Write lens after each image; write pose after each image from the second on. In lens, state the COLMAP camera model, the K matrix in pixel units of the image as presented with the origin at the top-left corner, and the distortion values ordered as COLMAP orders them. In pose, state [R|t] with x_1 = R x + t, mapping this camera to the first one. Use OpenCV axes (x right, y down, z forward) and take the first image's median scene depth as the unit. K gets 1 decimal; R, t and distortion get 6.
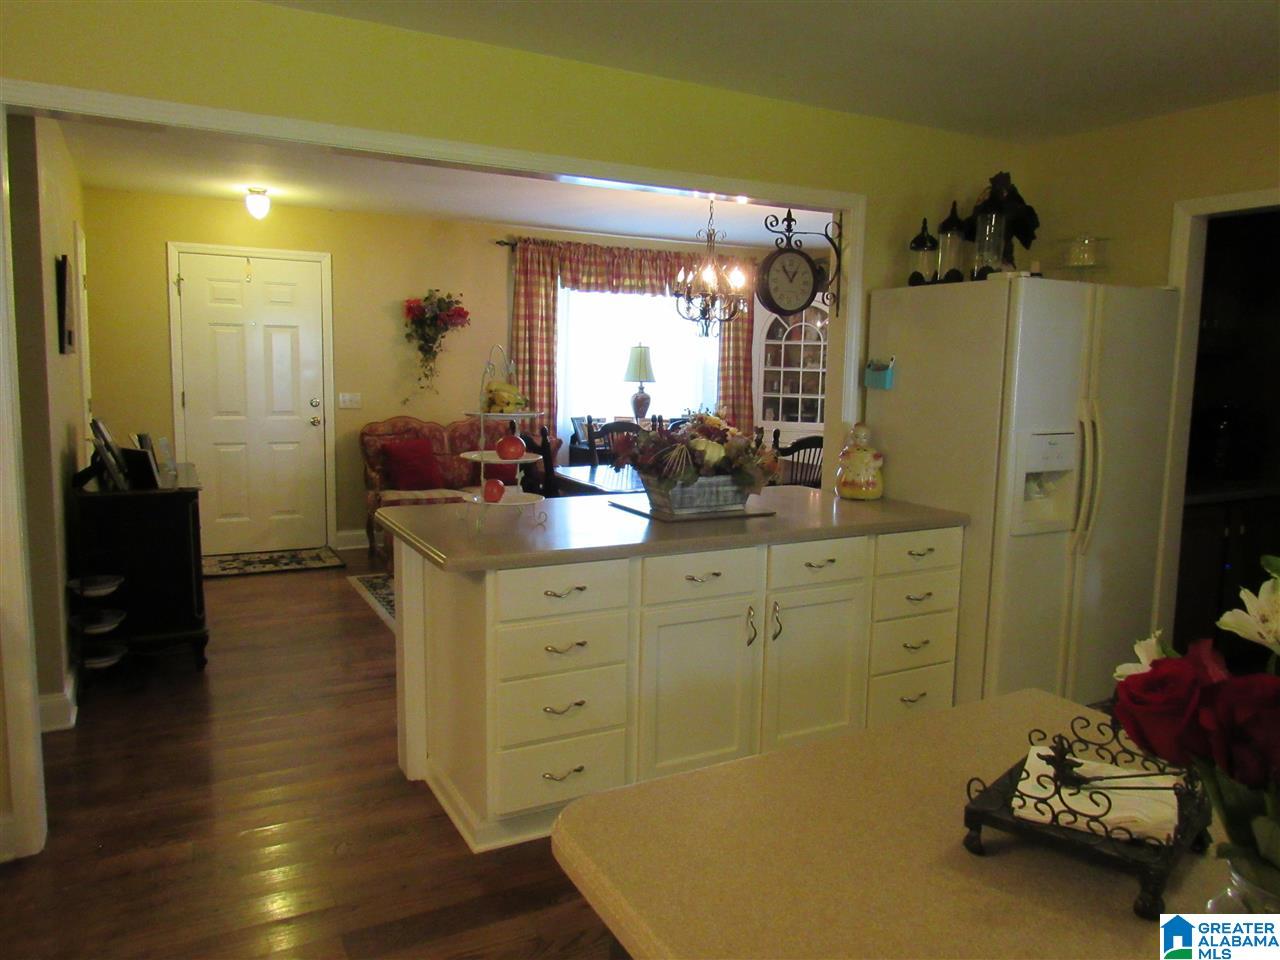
lens RADIAL K [[915.1, 0, 638.0], [0, 915.1, 479.1], [0, 0, 1]] dist [-0.028583, 0.007113]
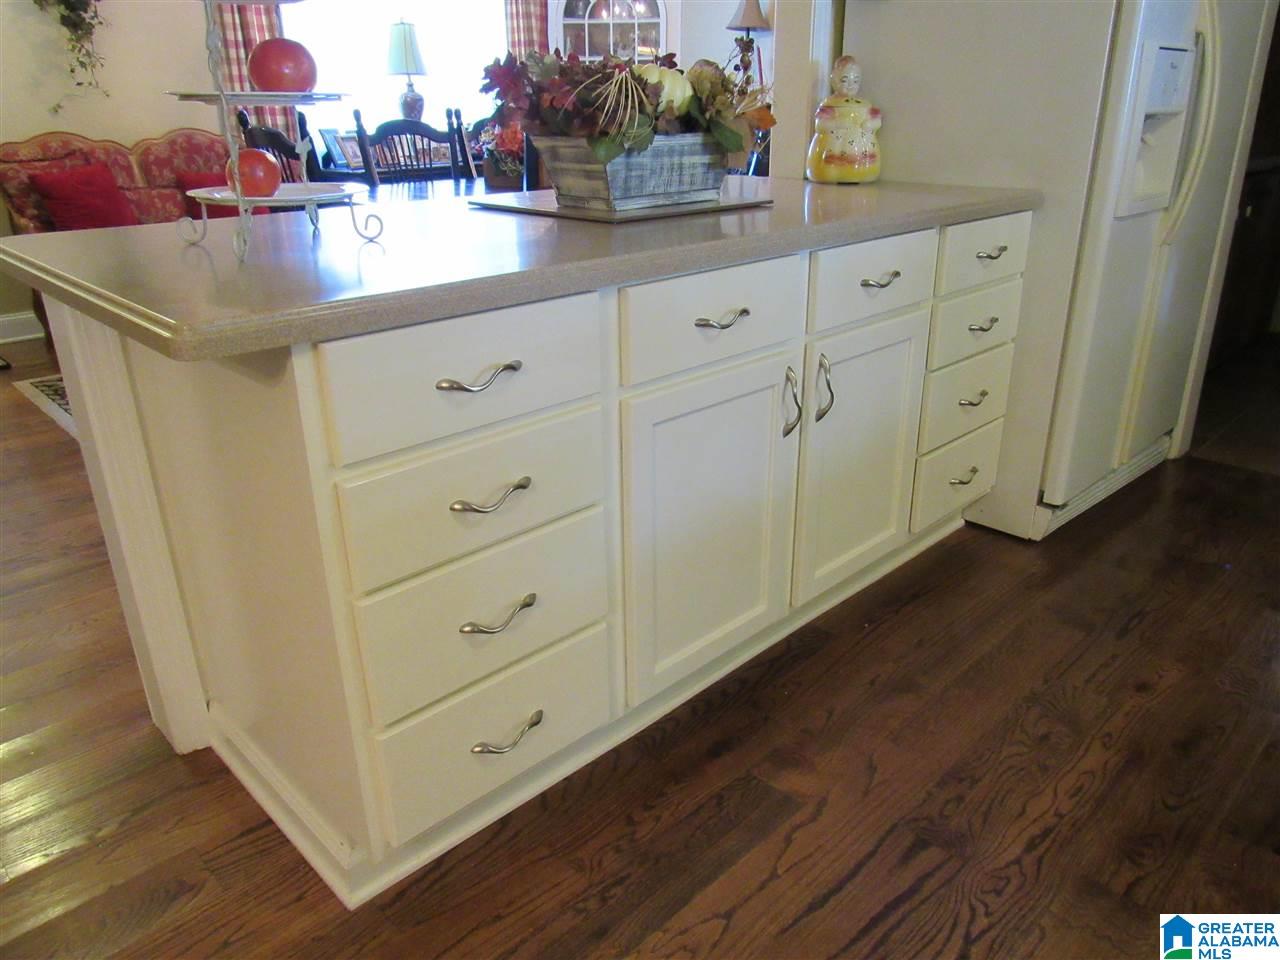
lens RADIAL K [[915.1, 0, 641.5], [0, 915.1, 476.9], [0, 0, 1]] dist [-0.028583, 0.007113]
pose [[0.959533, -0.131834, 0.248830, -0.092090], [0.062439, 0.961250, 0.268512, 0.042345], [-0.274587, -0.242110, 0.930583, 0.421896]]
